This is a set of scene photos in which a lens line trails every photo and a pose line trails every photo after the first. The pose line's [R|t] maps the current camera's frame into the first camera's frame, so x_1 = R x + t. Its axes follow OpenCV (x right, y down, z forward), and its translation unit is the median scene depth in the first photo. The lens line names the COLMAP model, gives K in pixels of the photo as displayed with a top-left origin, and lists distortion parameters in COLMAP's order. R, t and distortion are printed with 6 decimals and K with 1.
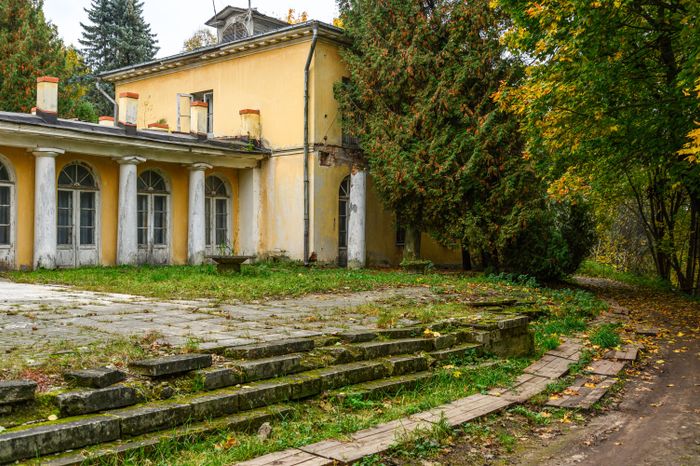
lens RADIAL K [[746.9, 0, 350.0], [0, 746.9, 233.0], [0, 0, 1]] dist [-0.011478, -0.010580]
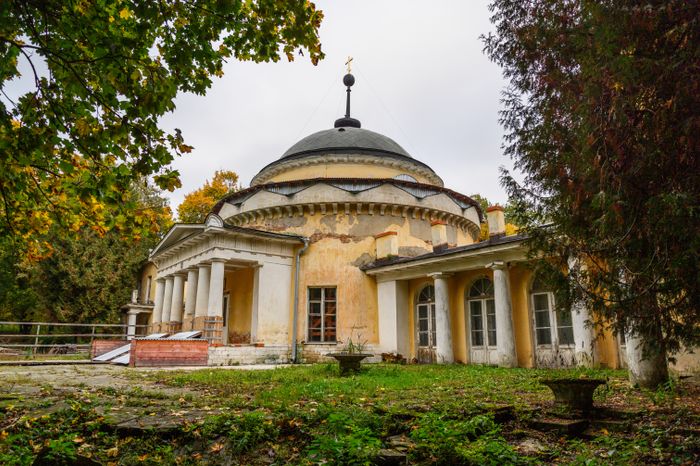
lens RADIAL K [[477.5, 0, 350.0], [0, 477.5, 233.0], [0, 0, 1]] dist [-0.031187, -0.000362]
pose [[-0.210002, -0.242460, -0.947160, 0.415089], [0.000907, 0.968714, -0.248179, 0.028053], [0.977701, -0.052977, -0.203212, 0.906333]]
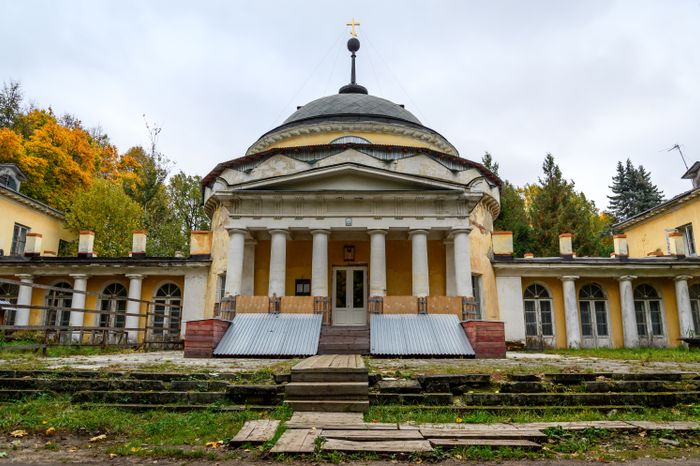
lens RADIAL K [[477.5, 0, 350.0], [0, 477.5, 233.0], [0, 0, 1]] dist [-0.031187, -0.000362]
pose [[0.638405, -0.173285, -0.749940, 0.080953], [0.006679, 0.975538, -0.219728, 0.019479], [0.769671, 0.135267, 0.623946, -0.042349]]
